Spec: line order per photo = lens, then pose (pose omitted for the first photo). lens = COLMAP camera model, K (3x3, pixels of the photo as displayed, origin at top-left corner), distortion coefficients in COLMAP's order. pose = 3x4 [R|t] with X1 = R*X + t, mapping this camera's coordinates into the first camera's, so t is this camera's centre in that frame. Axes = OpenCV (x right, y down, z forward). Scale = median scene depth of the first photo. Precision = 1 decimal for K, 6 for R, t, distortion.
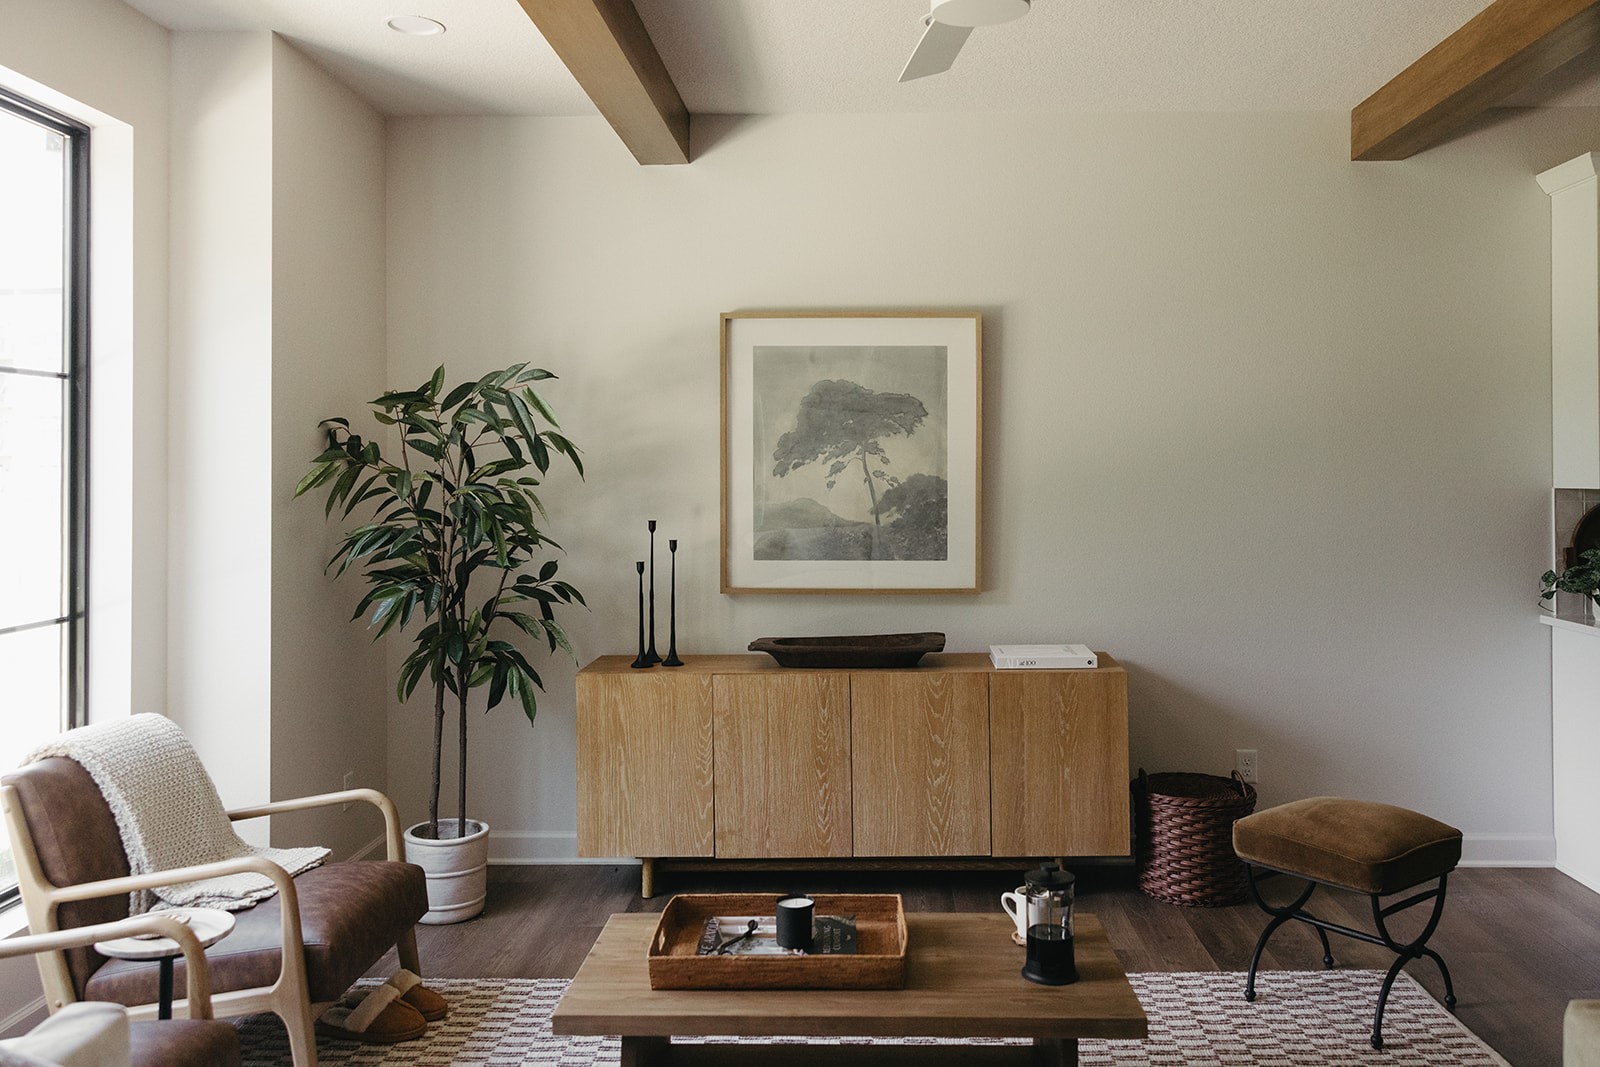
lens RADIAL K [[1280.9, 0, 840.3], [0, 1280.9, 454.4], [0, 0, 1]] dist [0.002319, 0.008104]
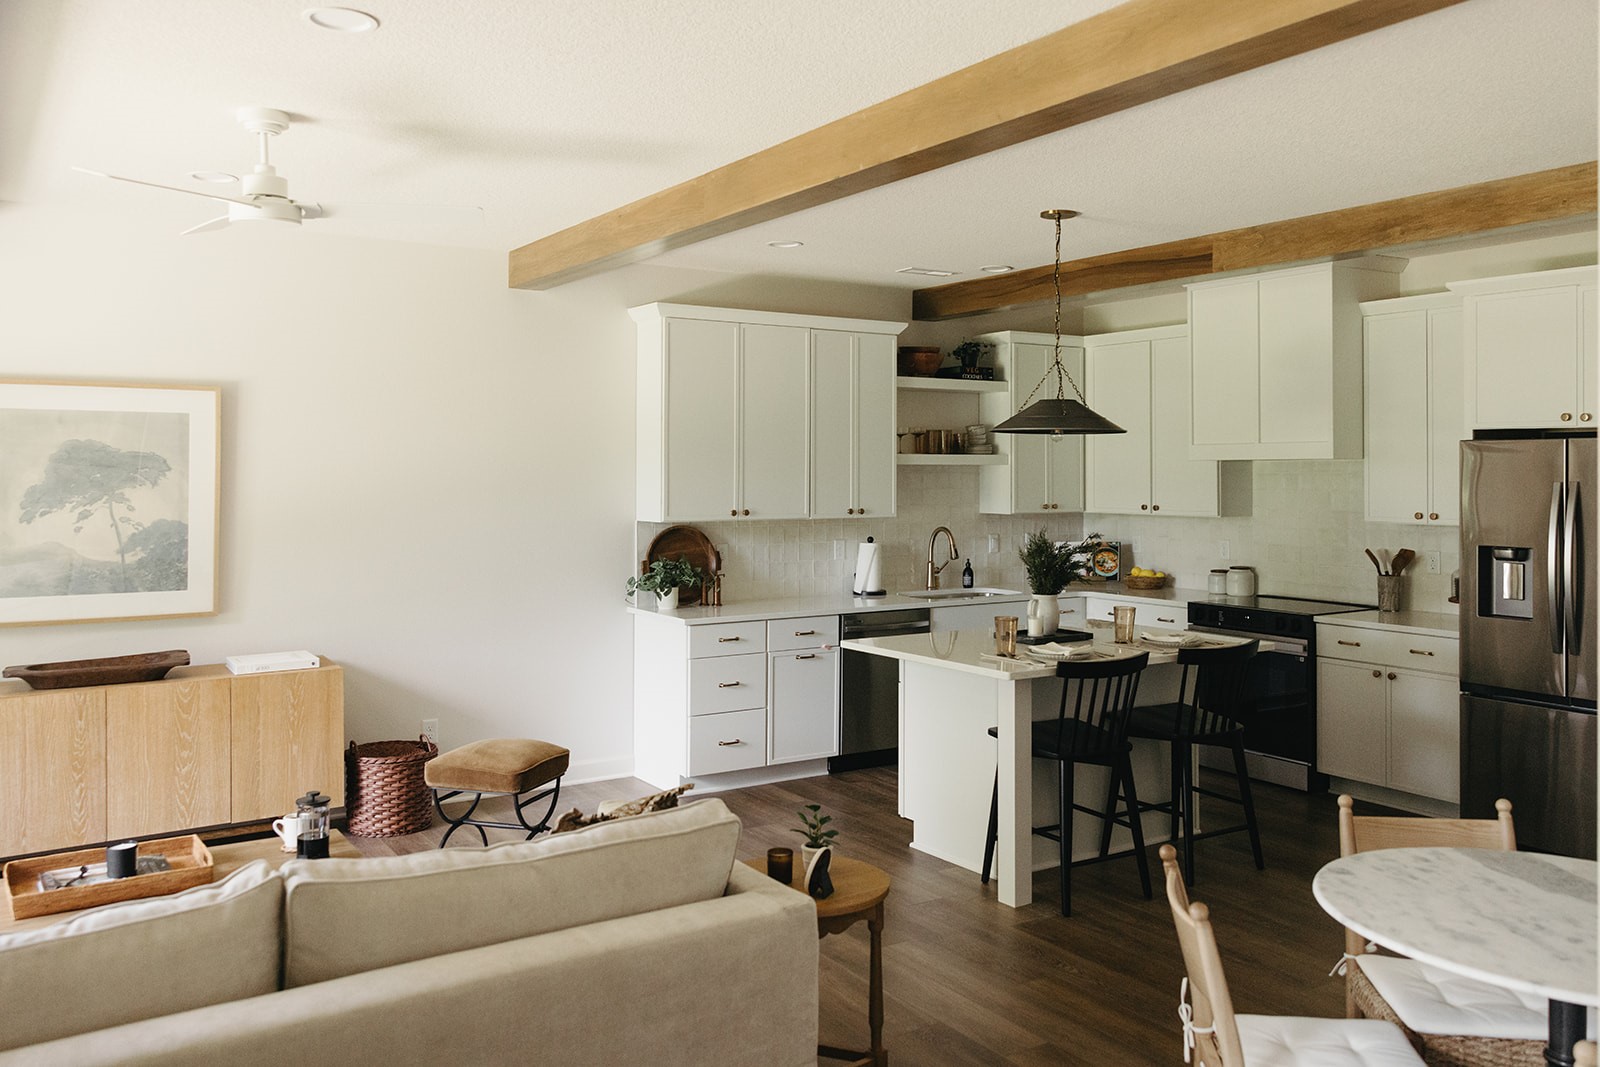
lens RADIAL K [[1286.8, 0, 807.3], [0, 1286.8, 457.4], [0, 0, 1]] dist [0.003331, 0.003487]
pose [[0.823044, 0.008857, 0.567909, -0.139455], [-0.010610, 0.999944, -0.000217, -0.053341], [-0.567879, -0.005847, 0.823091, -0.368675]]
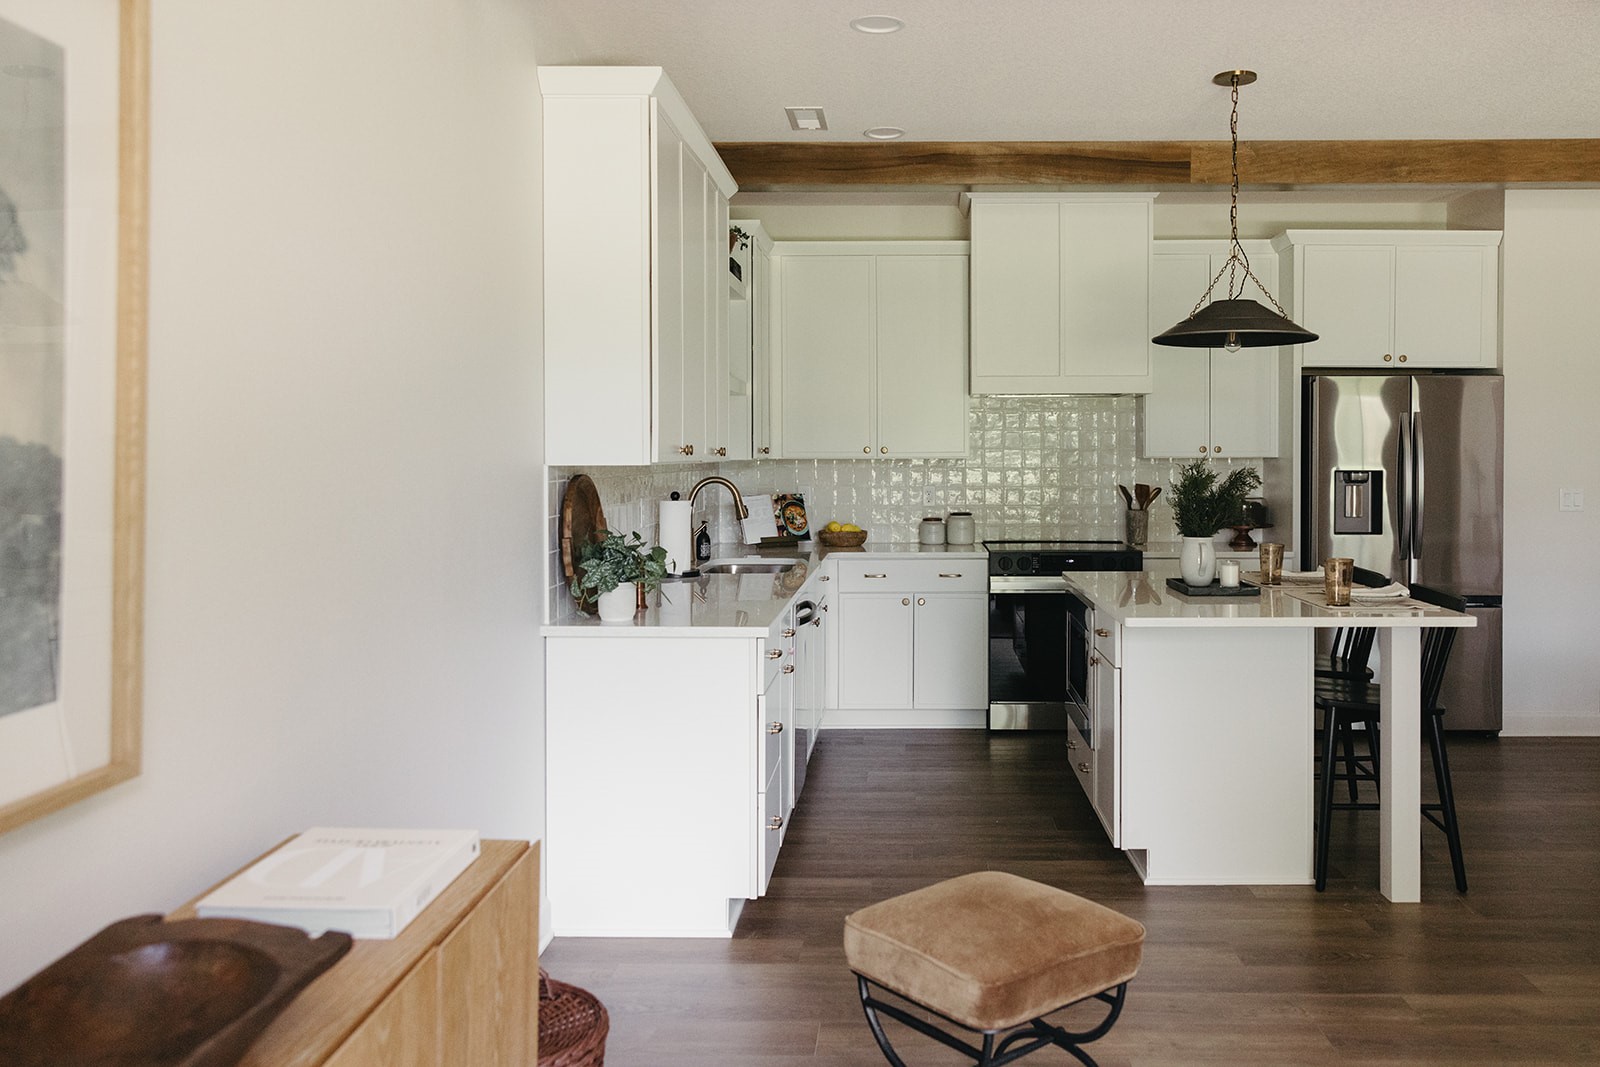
lens RADIAL K [[1281.5, 0, 905.9], [0, 1281.5, 467.6], [0, 0, 1]] dist [0.002028, 0.003953]
pose [[-0.019656, -0.009467, 0.999762, -0.270384], [-0.011441, 0.999892, 0.009243, 0.019409], [-0.999741, -0.011257, -0.019762, 0.865415]]
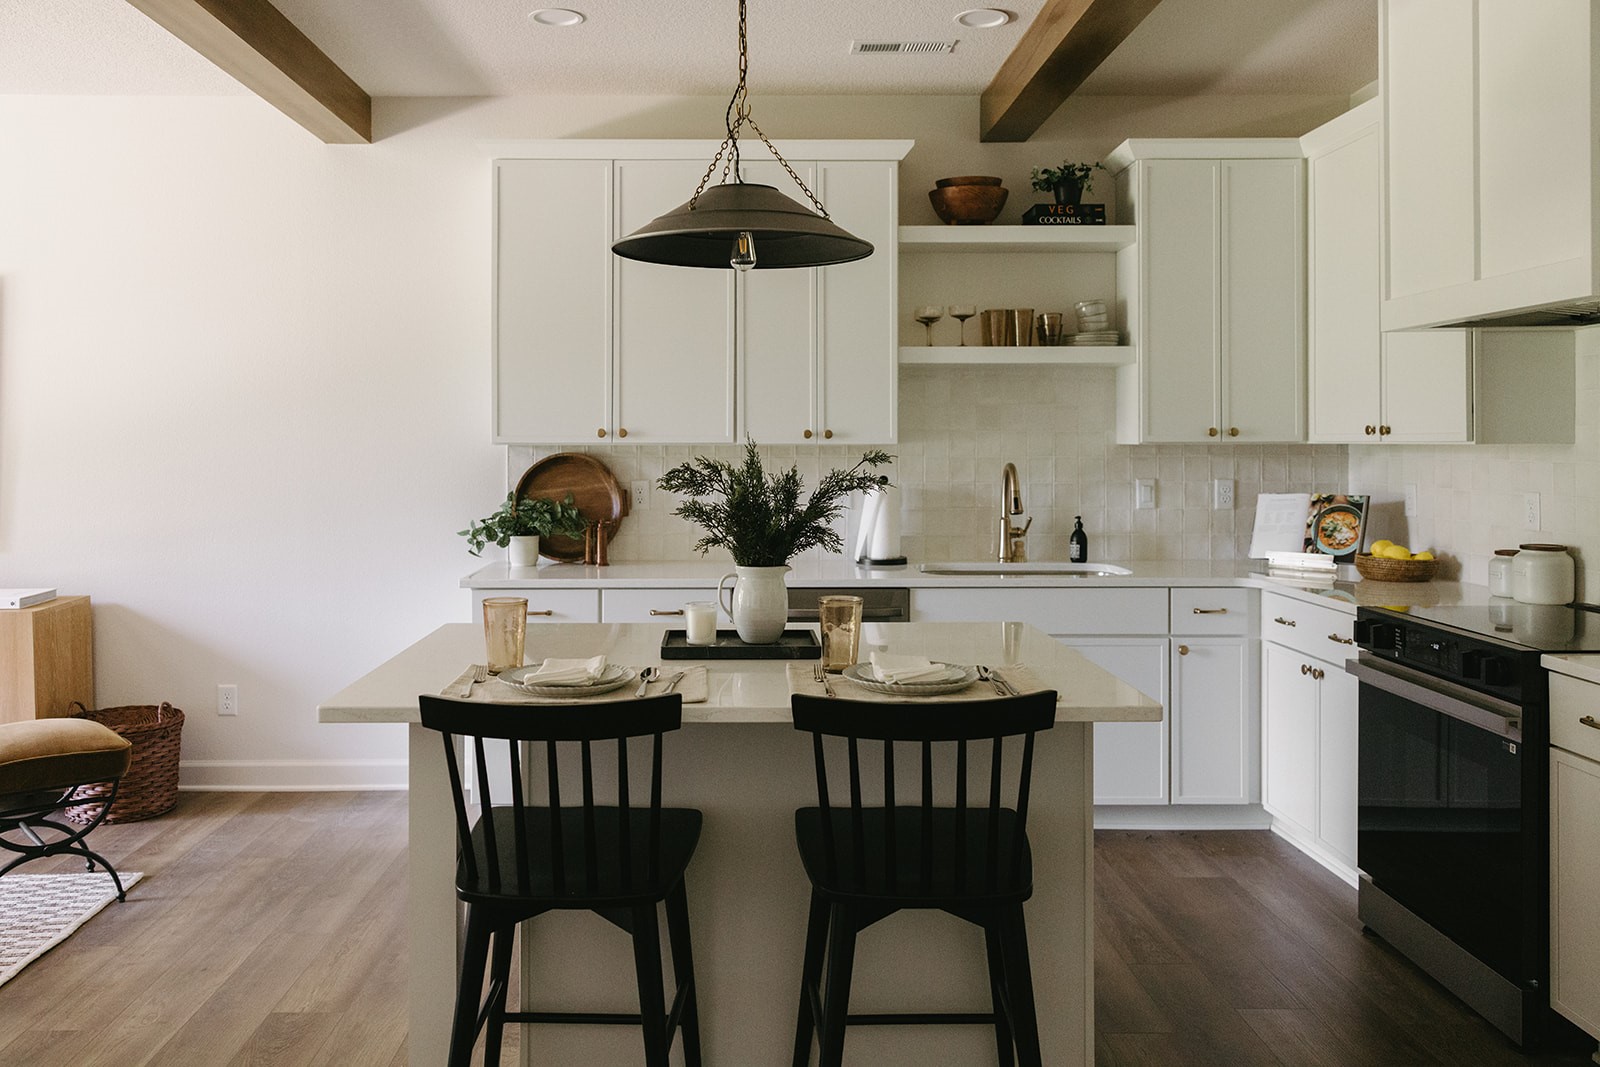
lens RADIAL K [[1284.3, 0, 742.4], [0, 1284.3, 432.2], [0, 0, 1]] dist [0.004347, -0.005063]
pose [[0.999539, 0.000982, 0.030345, 0.790498], [-0.001237, 0.999964, 0.008411, 0.006588], [-0.030336, -0.008445, 0.999504, -0.112368]]
